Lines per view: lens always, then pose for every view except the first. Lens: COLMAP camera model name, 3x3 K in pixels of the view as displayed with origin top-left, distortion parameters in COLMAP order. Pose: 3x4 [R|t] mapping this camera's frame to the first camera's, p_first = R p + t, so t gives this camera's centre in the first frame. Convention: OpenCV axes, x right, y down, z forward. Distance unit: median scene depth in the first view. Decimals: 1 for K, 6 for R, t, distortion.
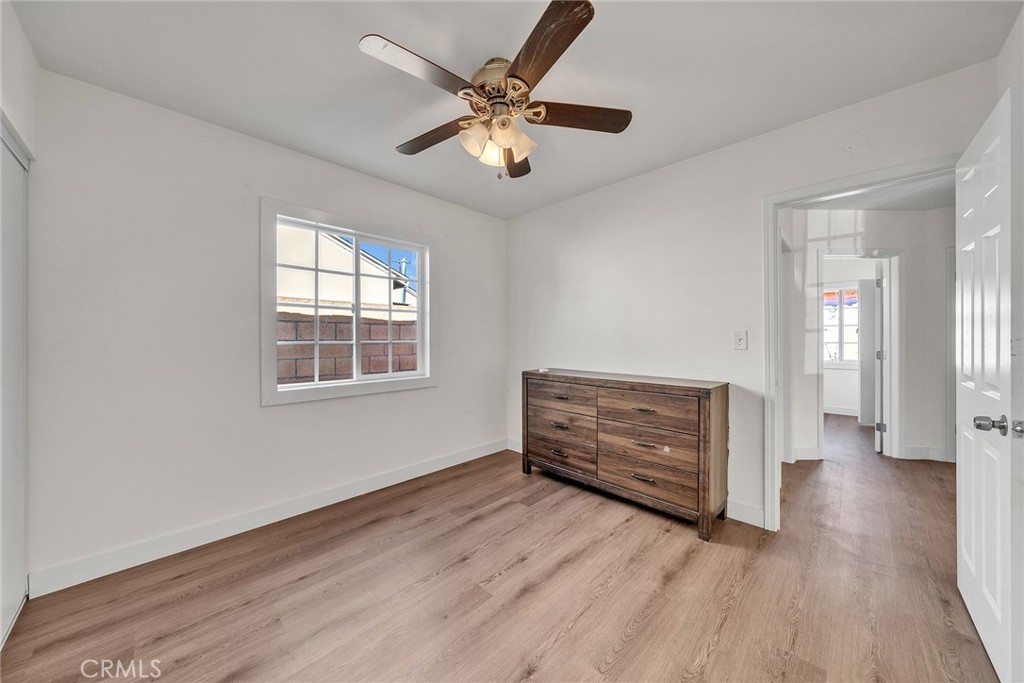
lens RADIAL K [[352.7, 0, 509.6], [0, 352.7, 340.6], [0, 0, 1]] dist [0.000926, -0.000023]
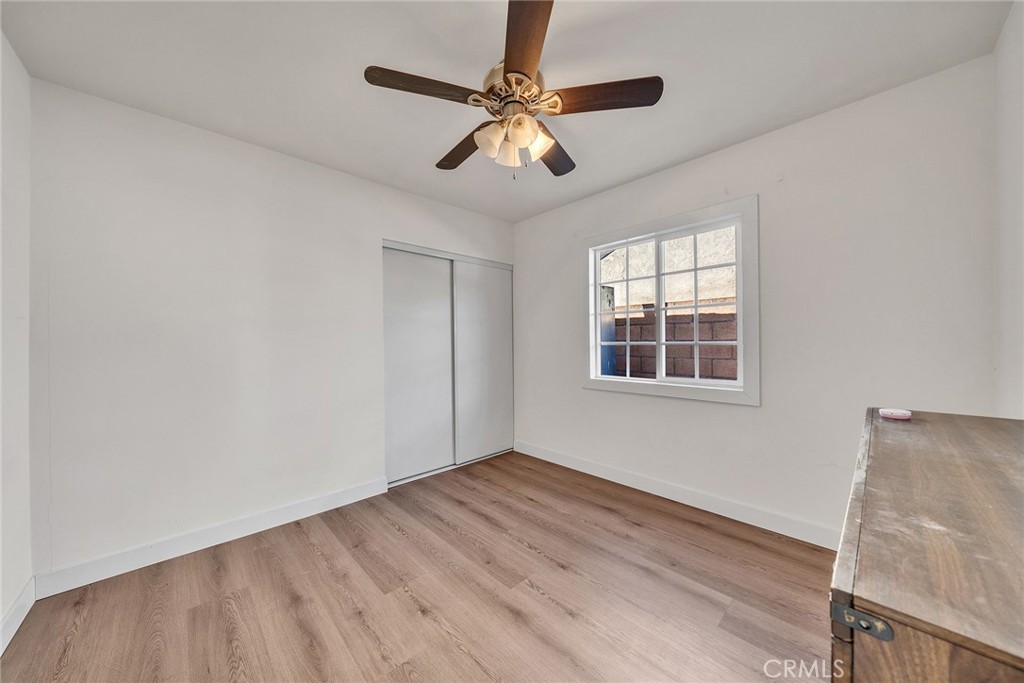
lens RADIAL K [[352.7, 0, 512.9], [0, 352.7, 342.8], [0, 0, 1]] dist [0.000926, -0.000023]
pose [[-0.030427, 0.004546, -0.999527, 0.578228], [0.006431, 0.999970, 0.004353, -0.001844], [0.999516, -0.006296, -0.030455, 0.613246]]
